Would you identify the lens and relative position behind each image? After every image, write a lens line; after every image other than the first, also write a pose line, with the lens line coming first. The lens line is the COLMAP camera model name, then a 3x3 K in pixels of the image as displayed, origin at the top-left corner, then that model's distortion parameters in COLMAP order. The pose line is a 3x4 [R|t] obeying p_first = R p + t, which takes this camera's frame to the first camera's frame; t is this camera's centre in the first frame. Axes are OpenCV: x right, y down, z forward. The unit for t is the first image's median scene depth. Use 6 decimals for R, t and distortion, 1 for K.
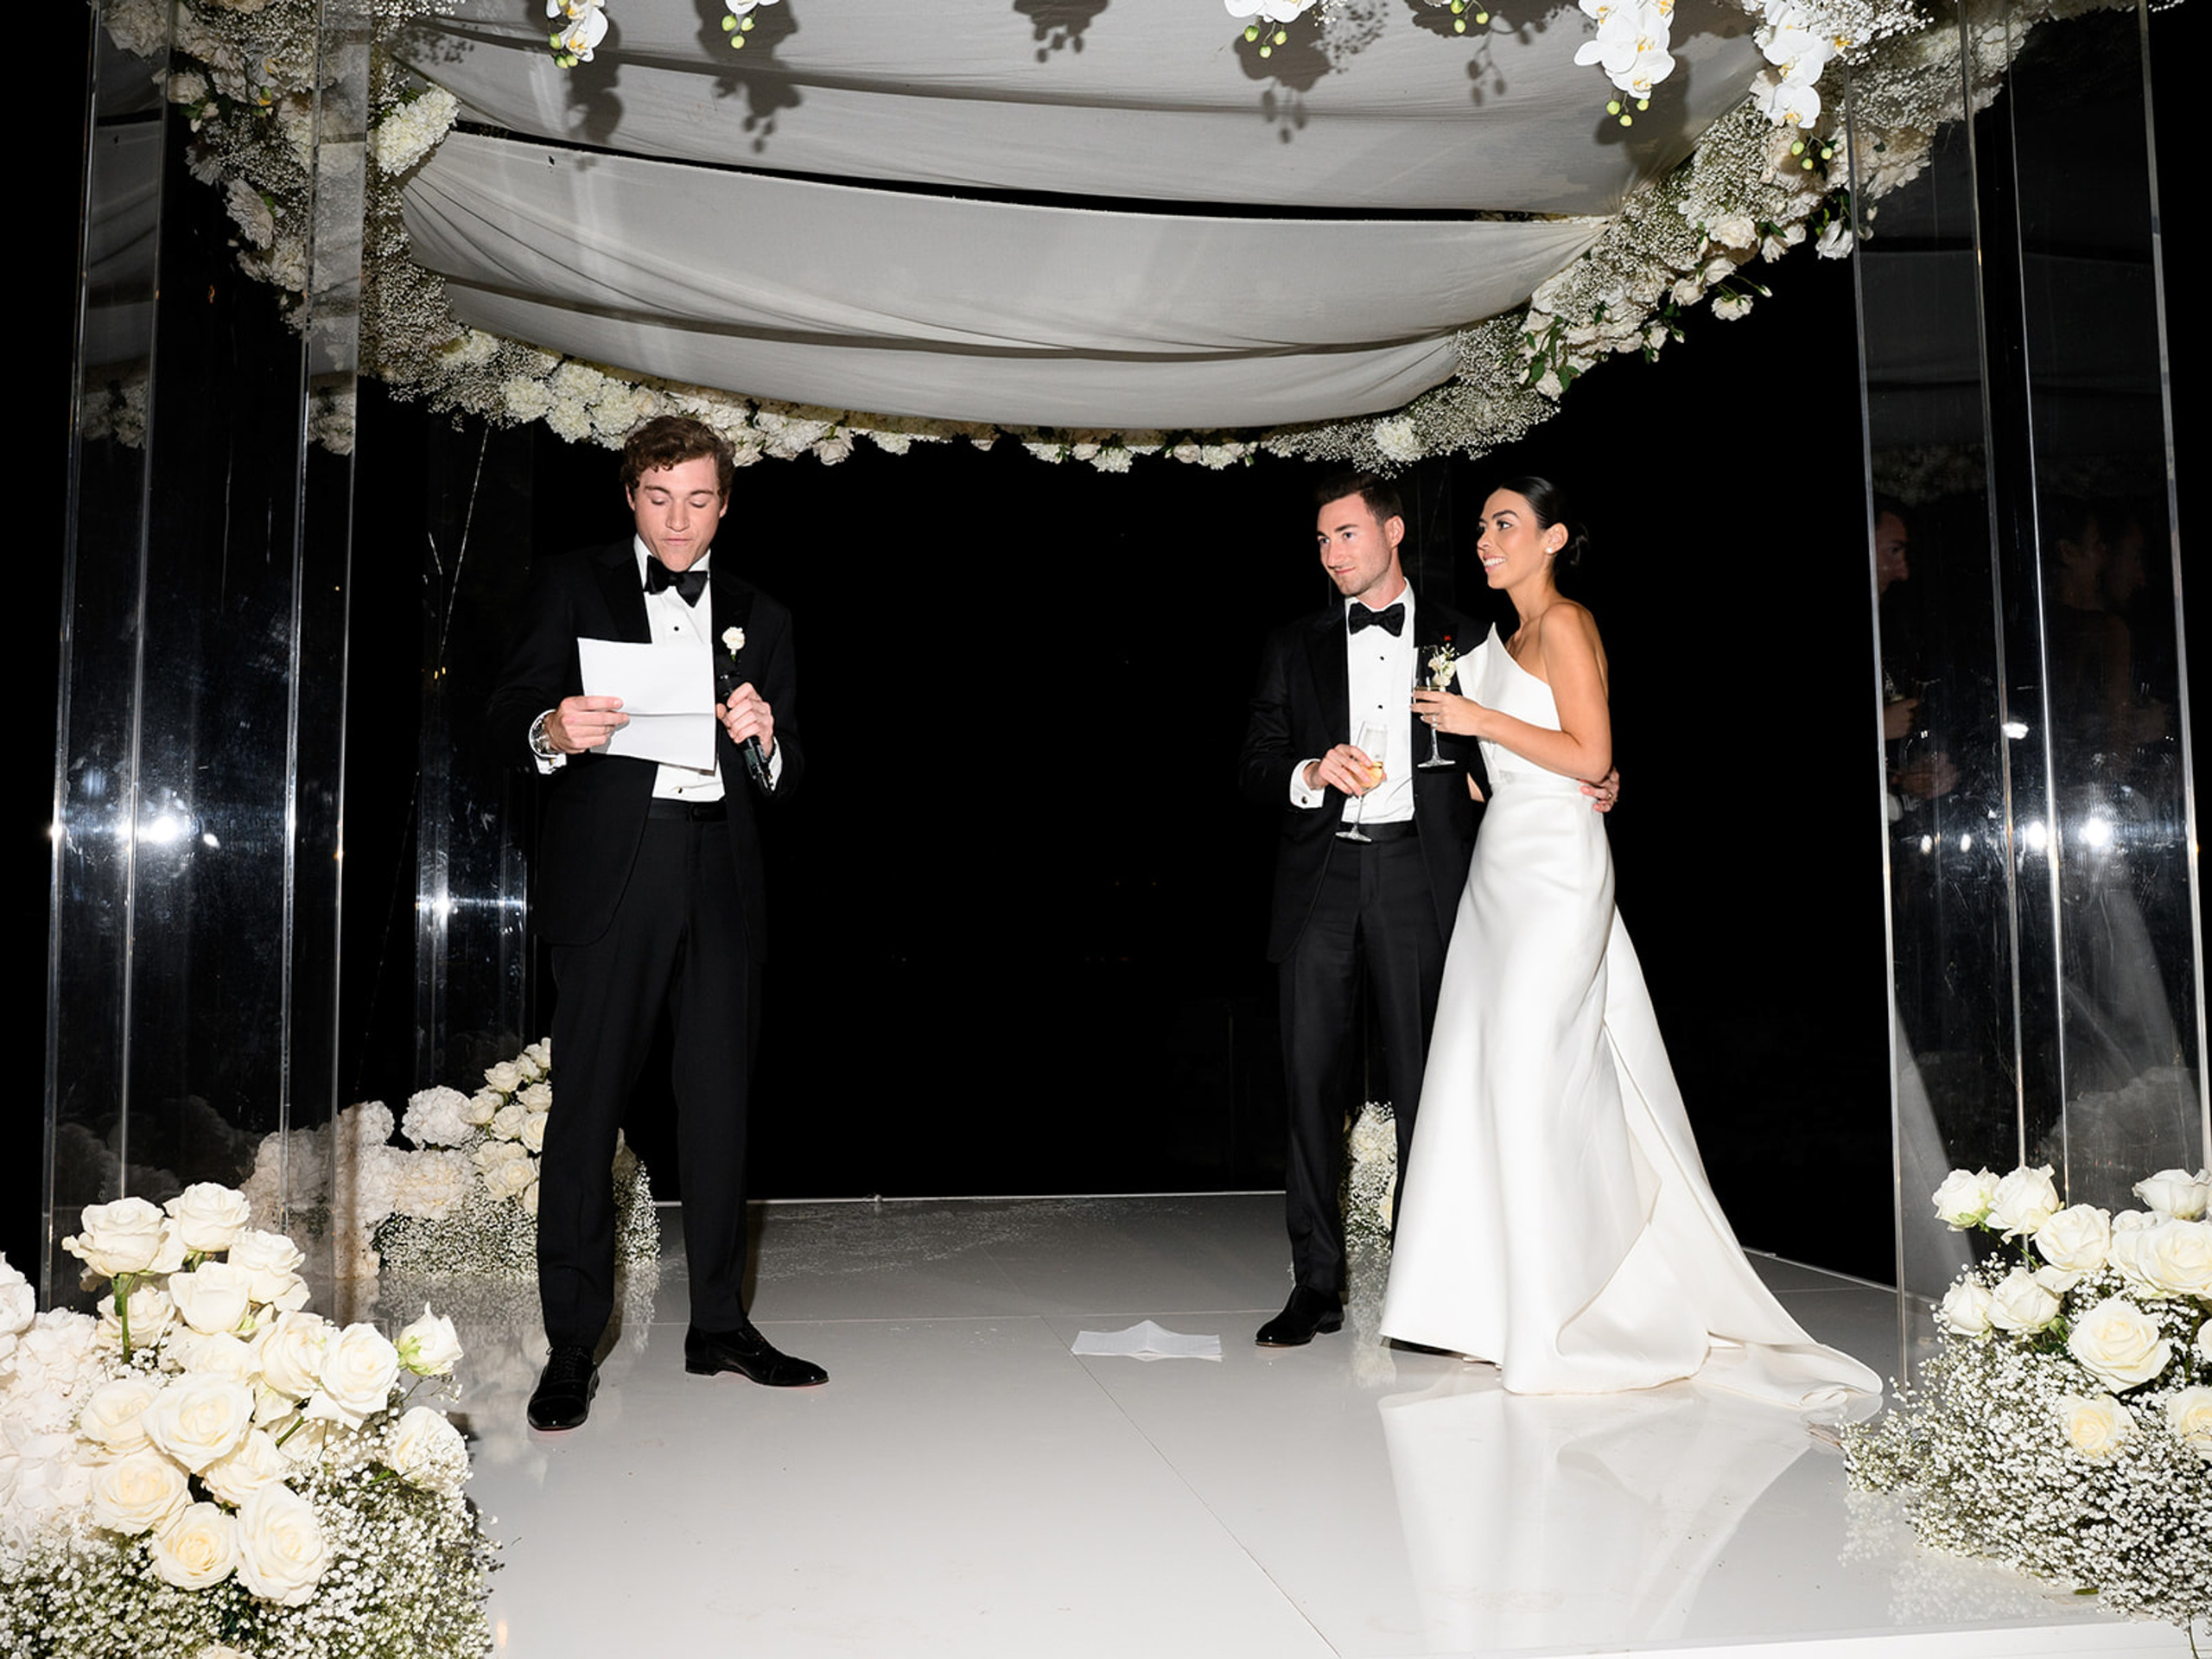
lens RADIAL K [[1828.3, 0, 939.4], [0, 1828.3, 844.7], [0, 0, 1]] dist [-0.099112, 0.074942]
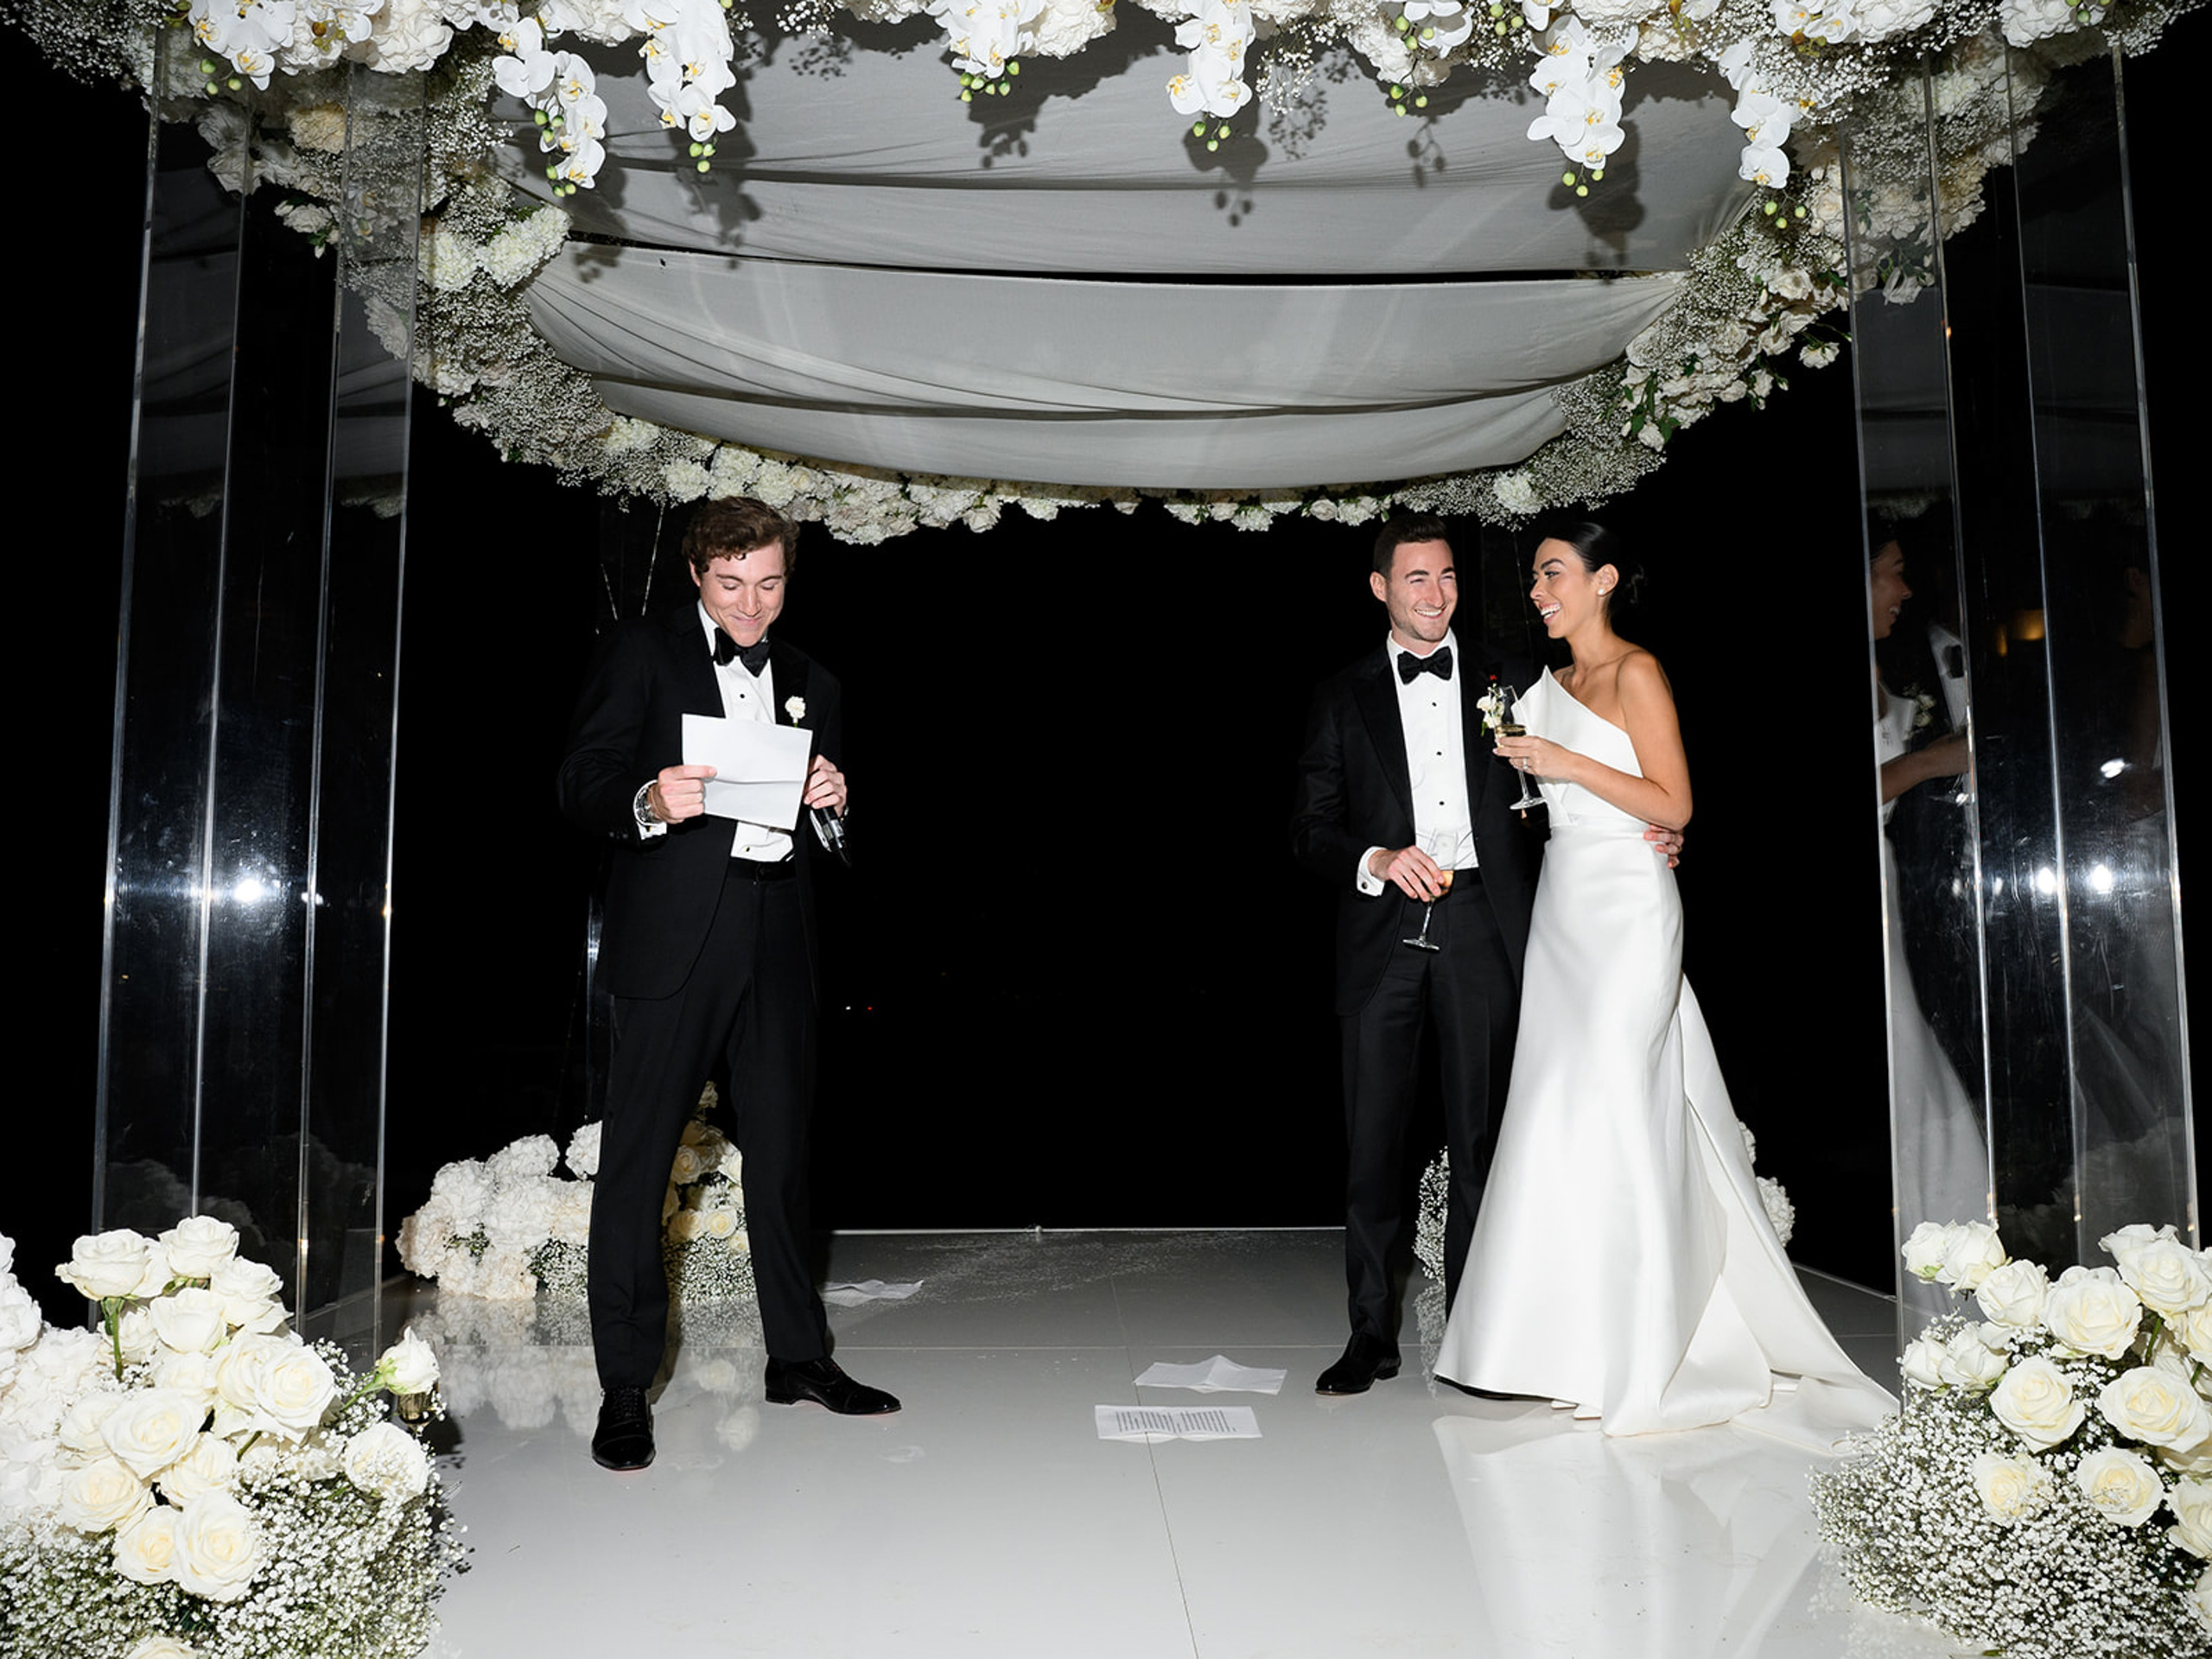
lens RADIAL K [[1762.7, 0, 1074.3], [0, 1762.7, 846.2], [0, 0, 1]] dist [-0.096478, 0.070279]
pose [[0.994962, -0.010446, -0.099711, 0.134152], [0.008539, 0.999773, -0.019524, -0.008836], [0.099892, 0.018574, 0.994825, -0.007576]]
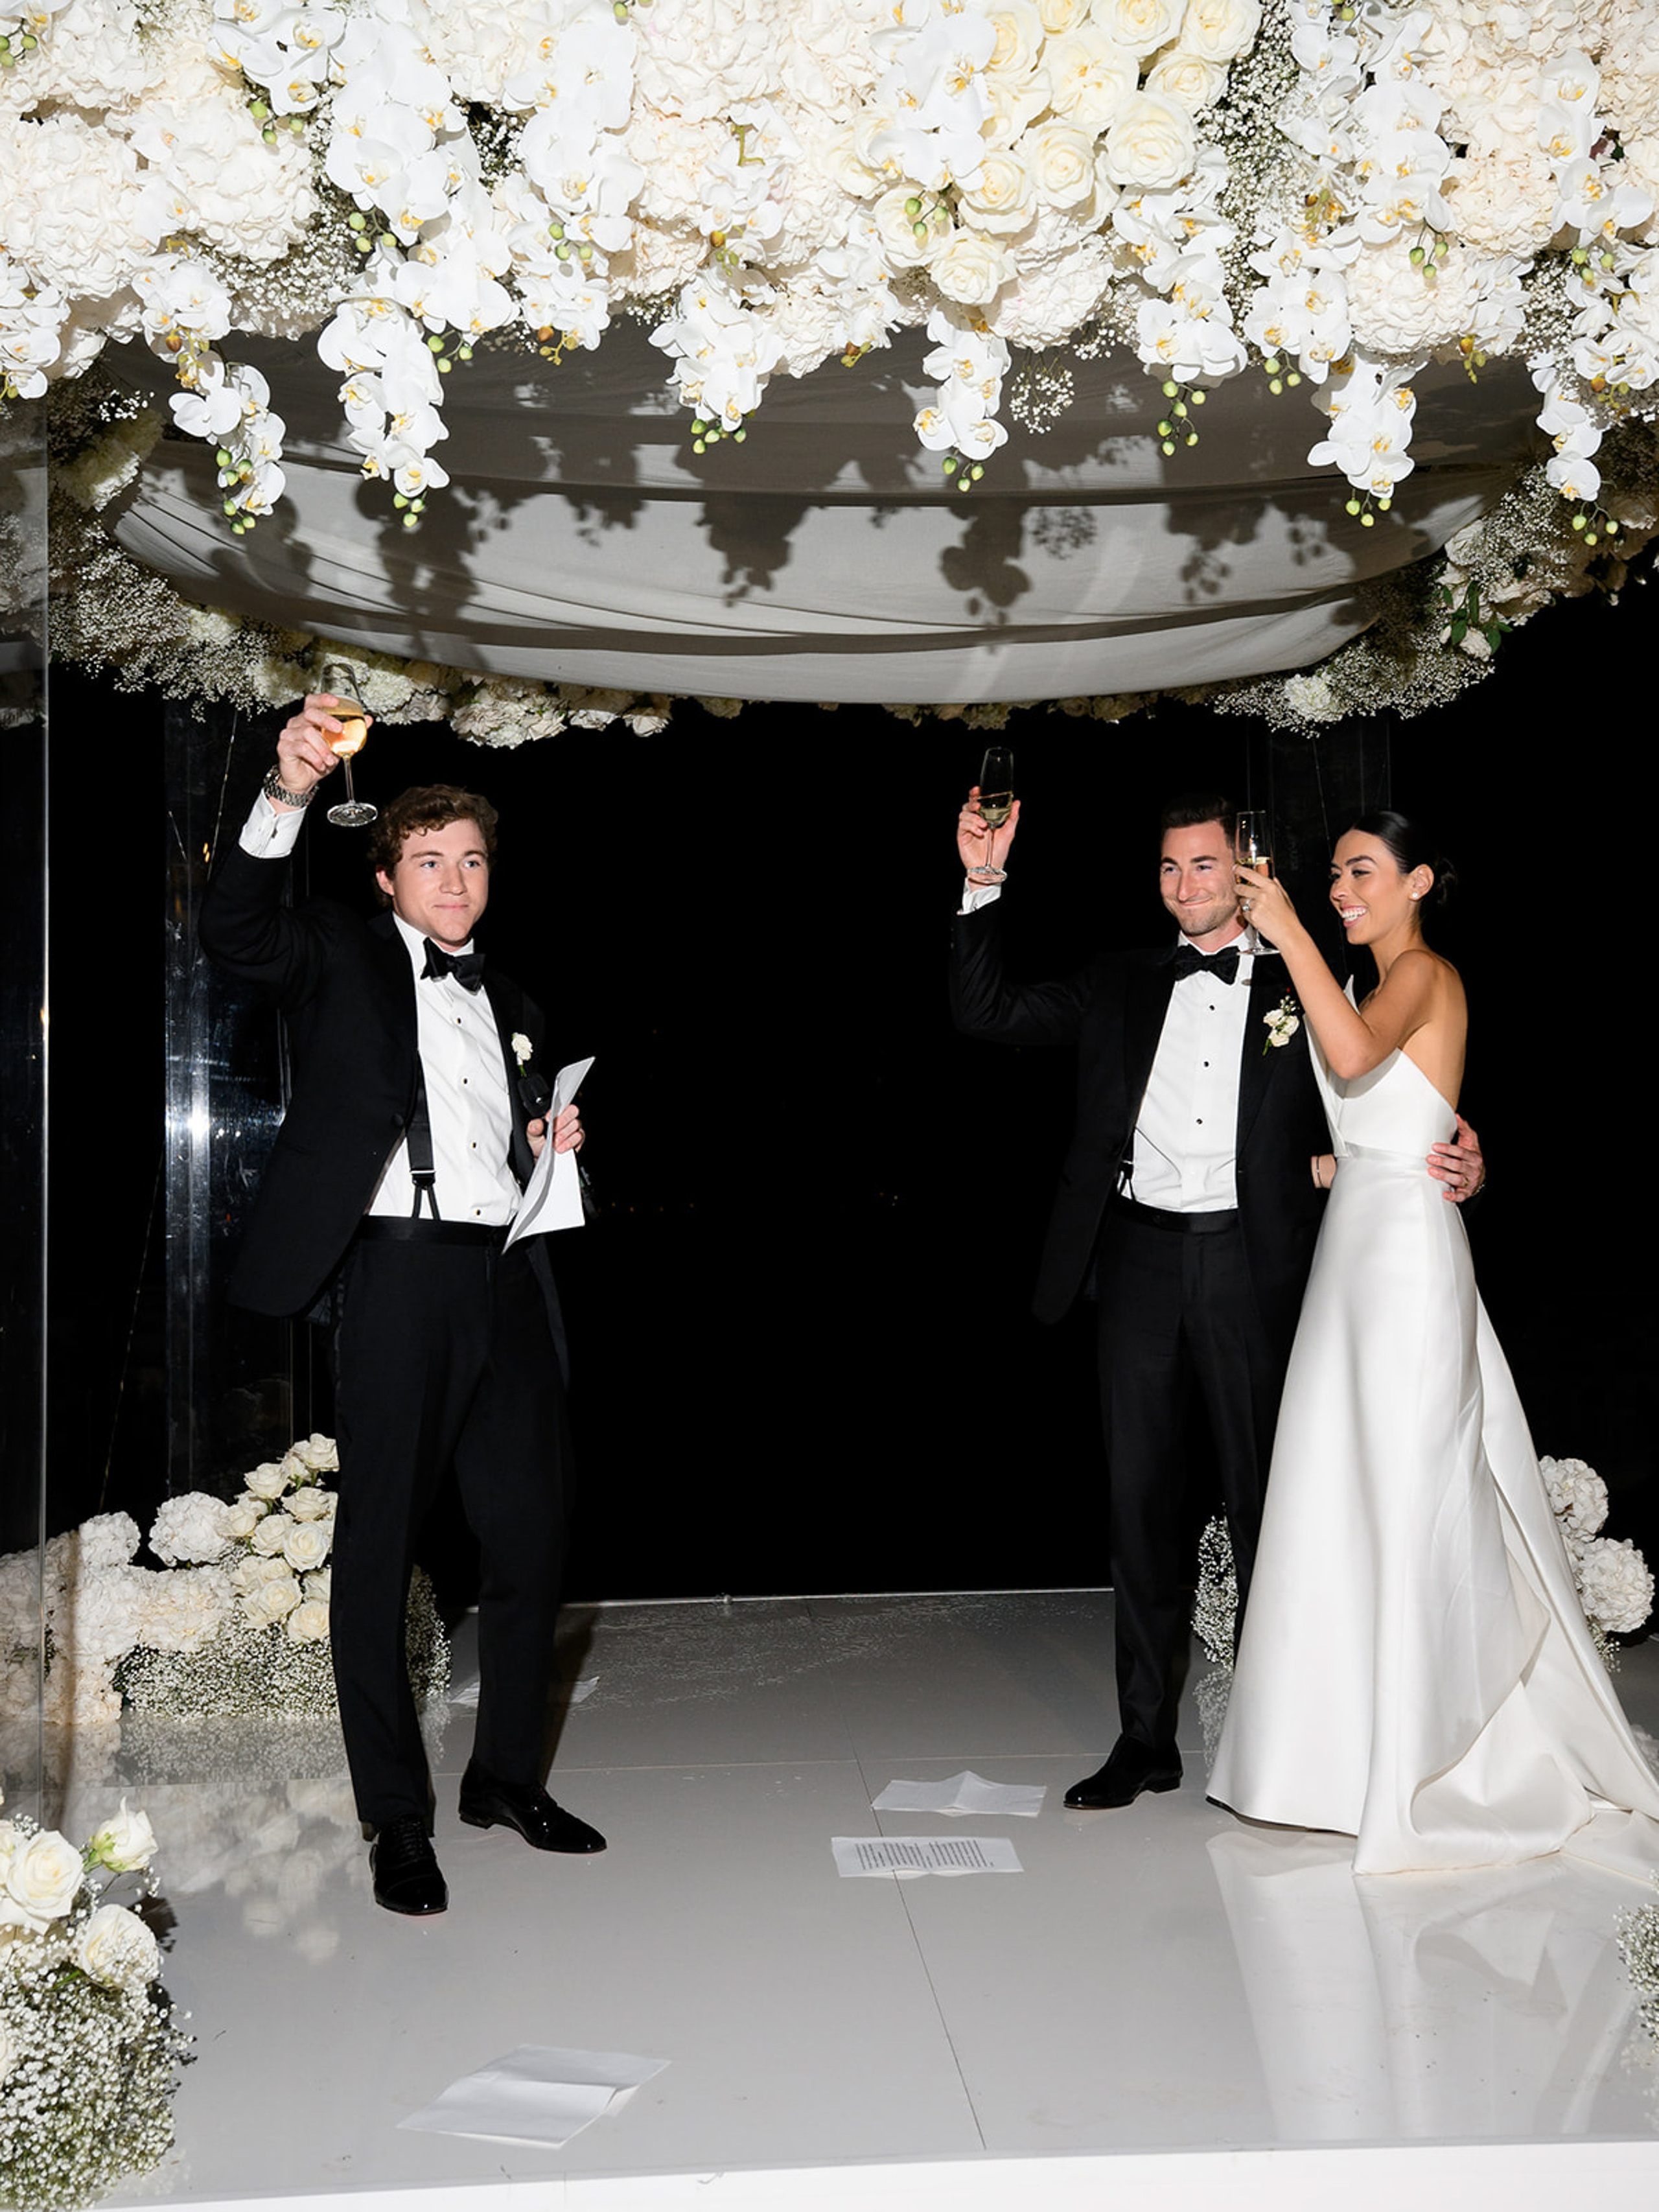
lens RADIAL K [[2549.8, 0, 825.0], [0, 2549.8, 1058.3], [0, 0, 1]] dist [0.073417, 0.007638]
pose [[0.998393, -0.019840, -0.053076, 0.117865], [0.020577, 0.999699, 0.013372, -0.104452], [0.052795, -0.014442, 0.998501, -0.256268]]
